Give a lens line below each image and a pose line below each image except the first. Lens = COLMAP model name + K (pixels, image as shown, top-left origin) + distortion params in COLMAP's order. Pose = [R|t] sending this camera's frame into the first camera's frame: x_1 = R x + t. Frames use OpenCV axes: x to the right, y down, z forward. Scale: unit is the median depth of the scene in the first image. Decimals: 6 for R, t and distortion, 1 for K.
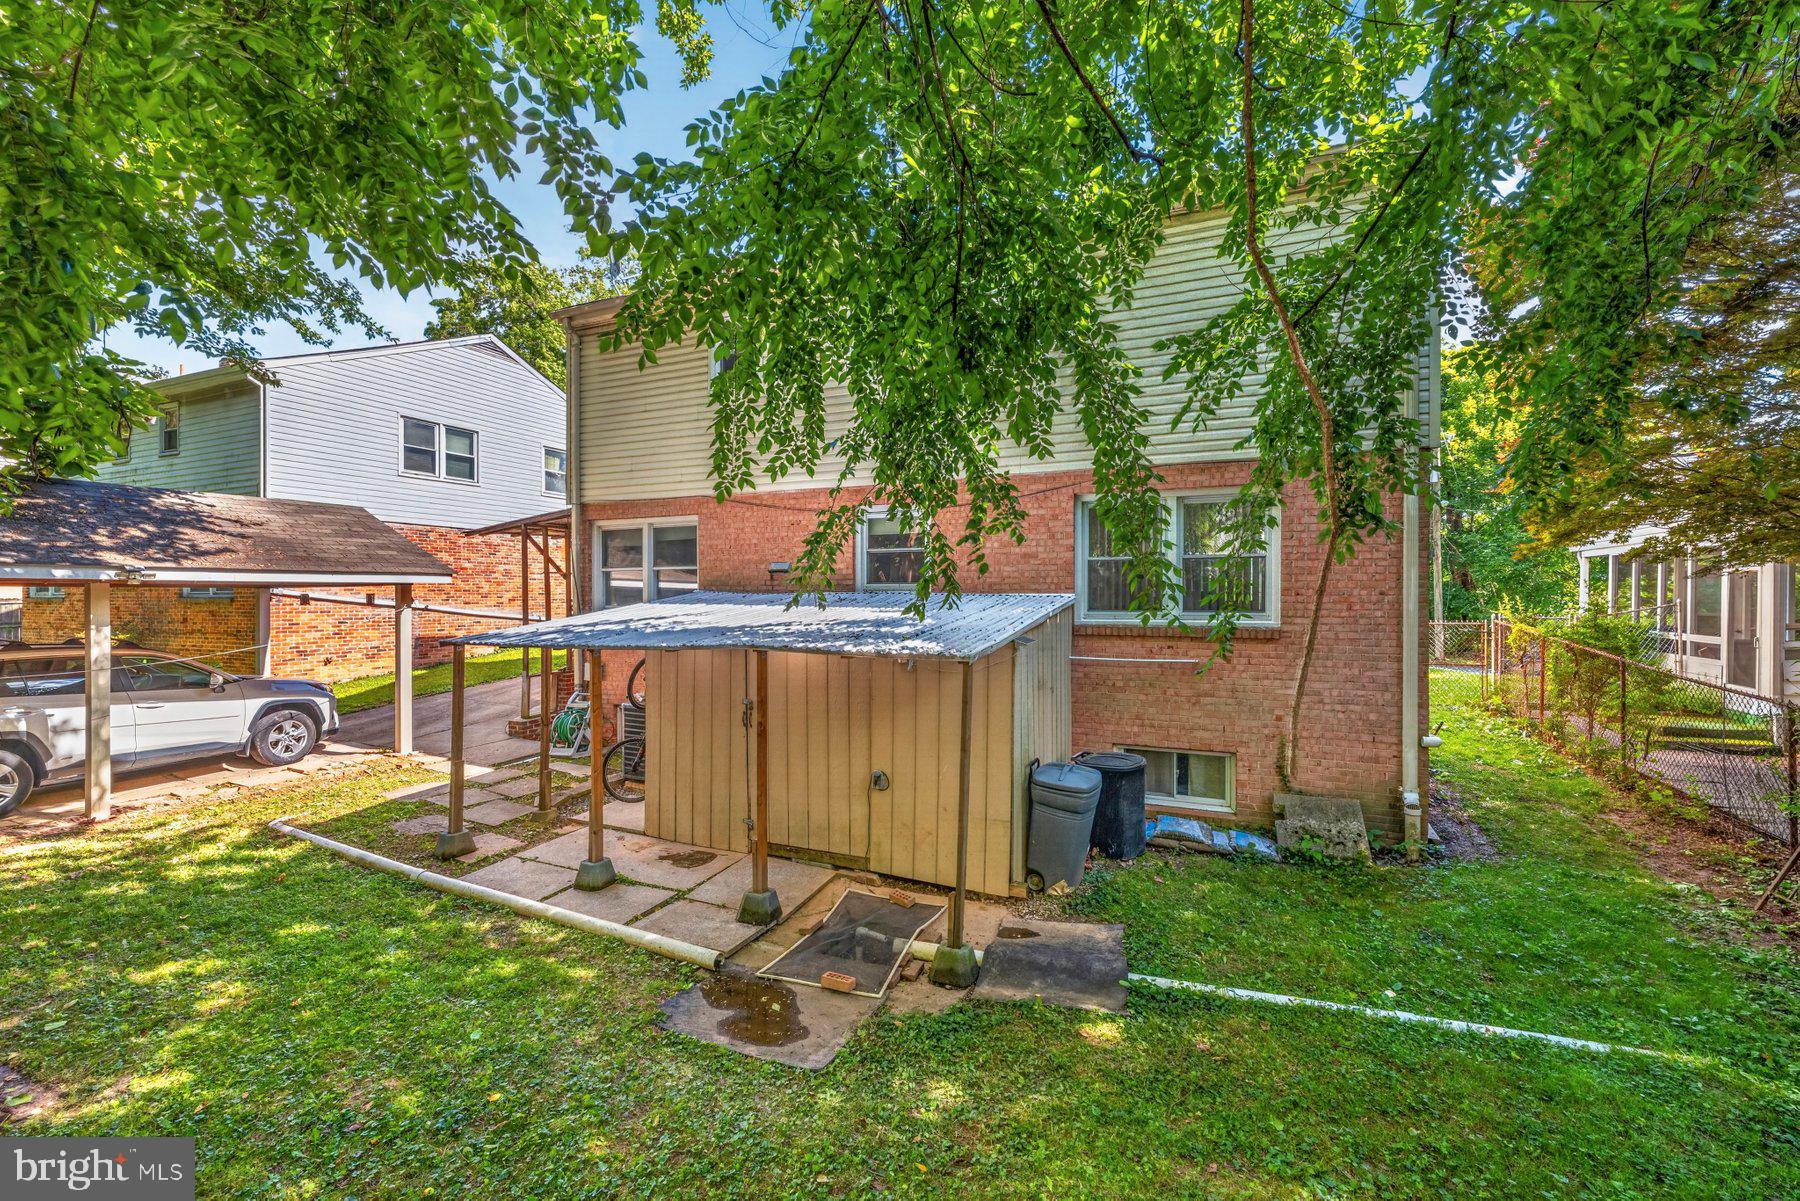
lens RADIAL K [[757.5, 0, 903.7], [0, 757.5, 604.7], [0, 0, 1]] dist [-0.000058, -0.000361]
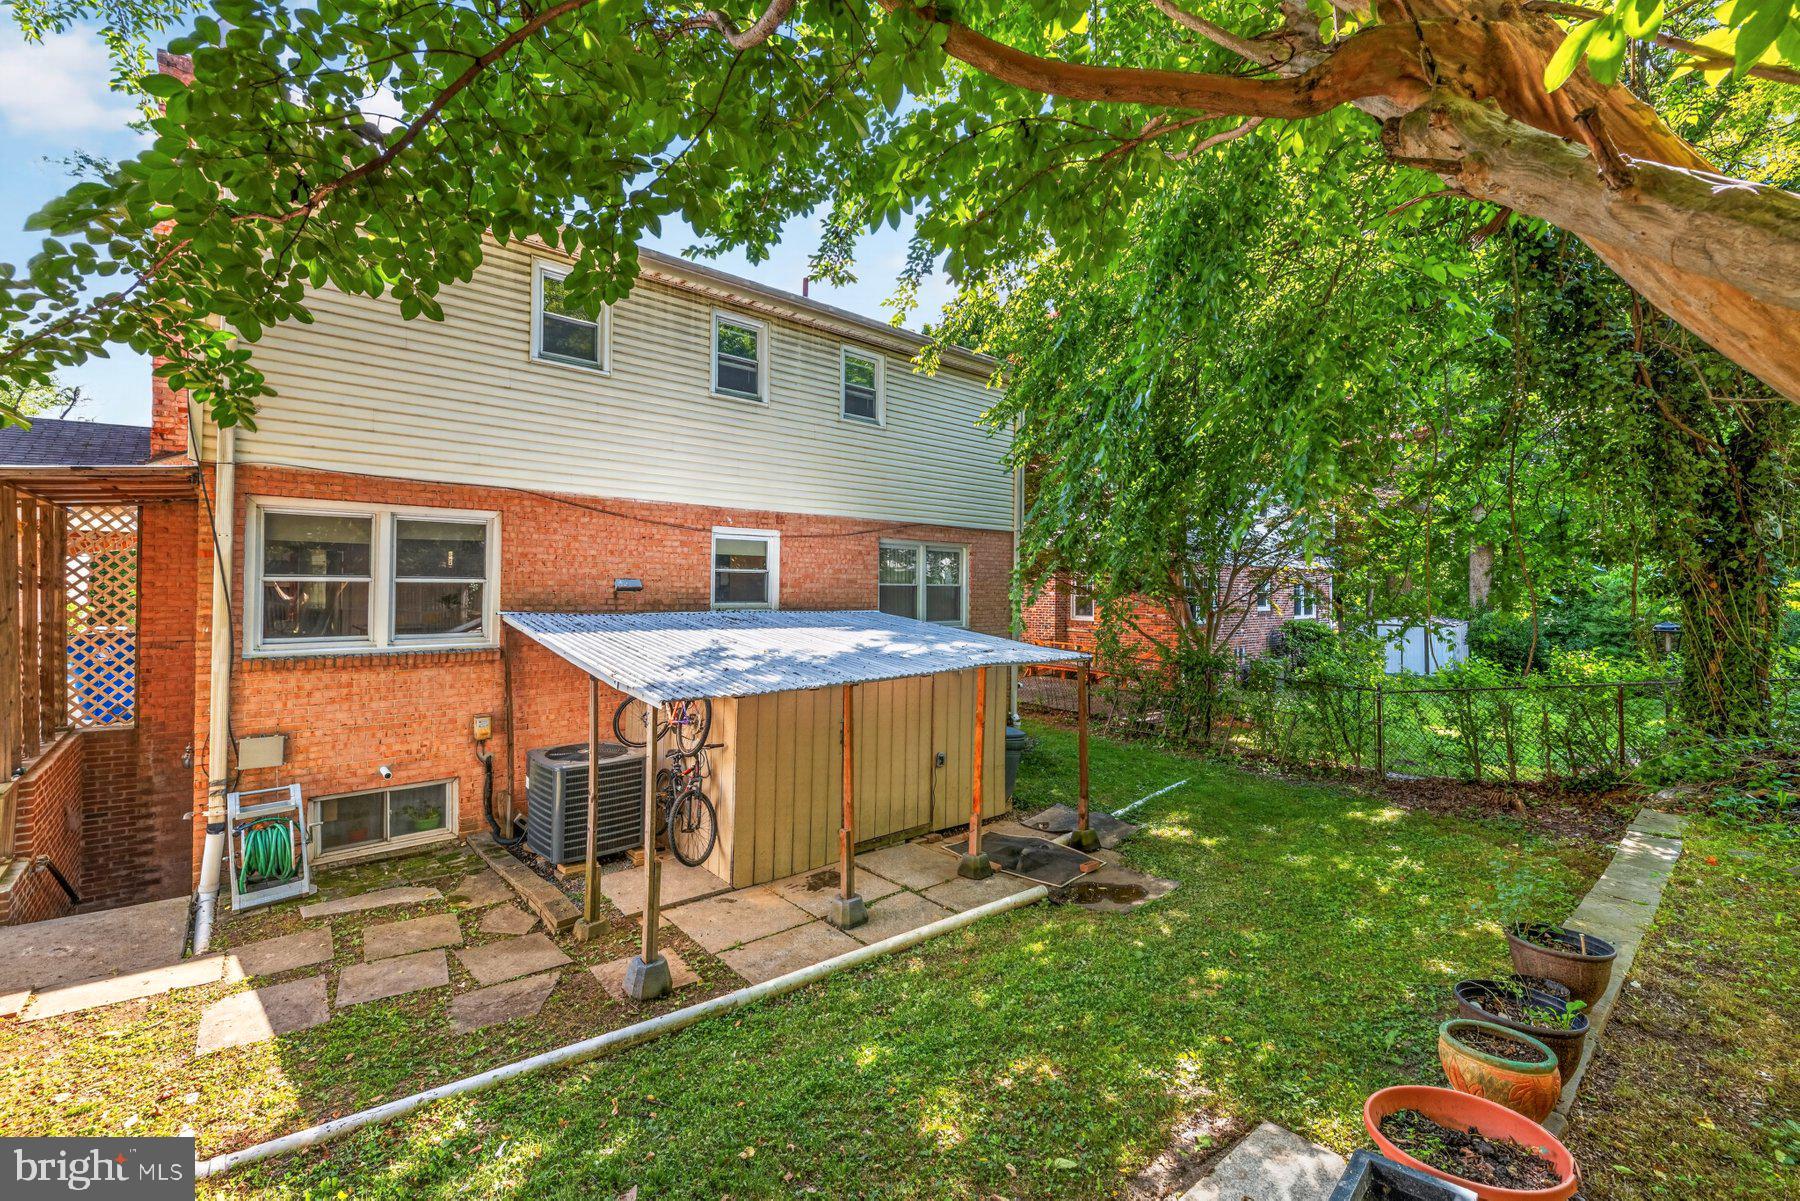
lens RADIAL K [[757.5, 0, 896.8], [0, 757.5, 596.7], [0, 0, 1]] dist [-0.000058, -0.000361]
pose [[0.414797, -0.005471, 0.909897, -1.356972], [-0.000444, 0.999981, 0.006215, -0.066250], [-0.909914, -0.002982, 0.414787, 0.560291]]
